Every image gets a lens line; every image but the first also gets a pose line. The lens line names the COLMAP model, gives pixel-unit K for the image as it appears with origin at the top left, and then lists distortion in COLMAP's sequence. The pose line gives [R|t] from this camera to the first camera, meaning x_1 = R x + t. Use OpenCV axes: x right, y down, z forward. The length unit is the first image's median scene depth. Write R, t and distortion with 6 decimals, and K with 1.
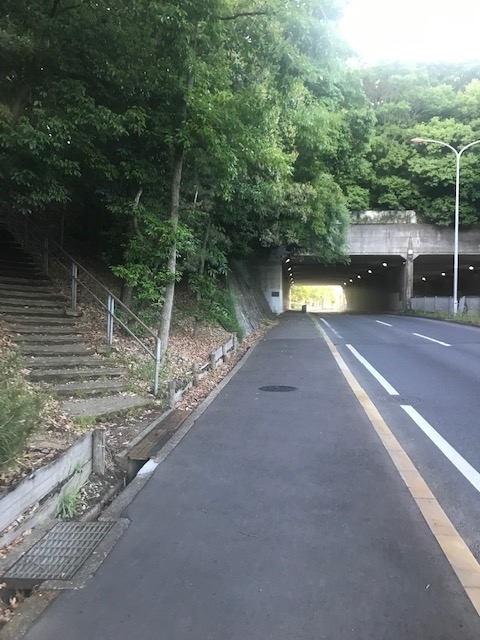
lens RADIAL K [[526.9, 0, 240.7], [0, 526.9, 319.8], [0, 0, 1]] dist [0.006766, -0.002727]
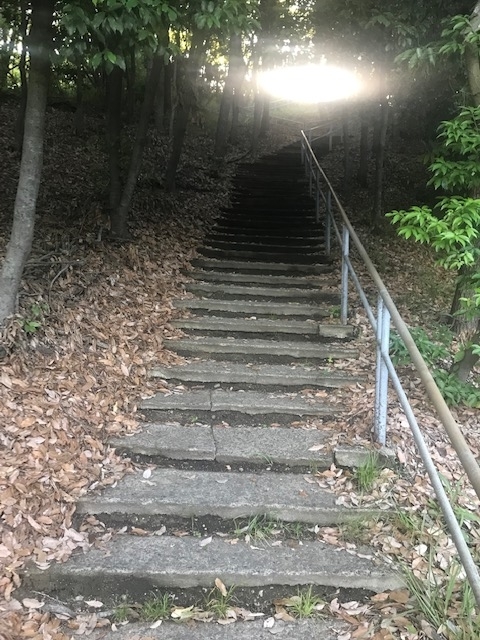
lens RADIAL K [[526.9, 0, 240.9], [0, 526.9, 320.1], [0, 0, 1]] dist [0.006766, -0.002727]
pose [[0.760746, 0.016429, -0.648842, -0.088683], [0.001751, 0.999624, 0.027363, -0.037653], [0.649048, -0.021953, 0.760431, 0.634732]]
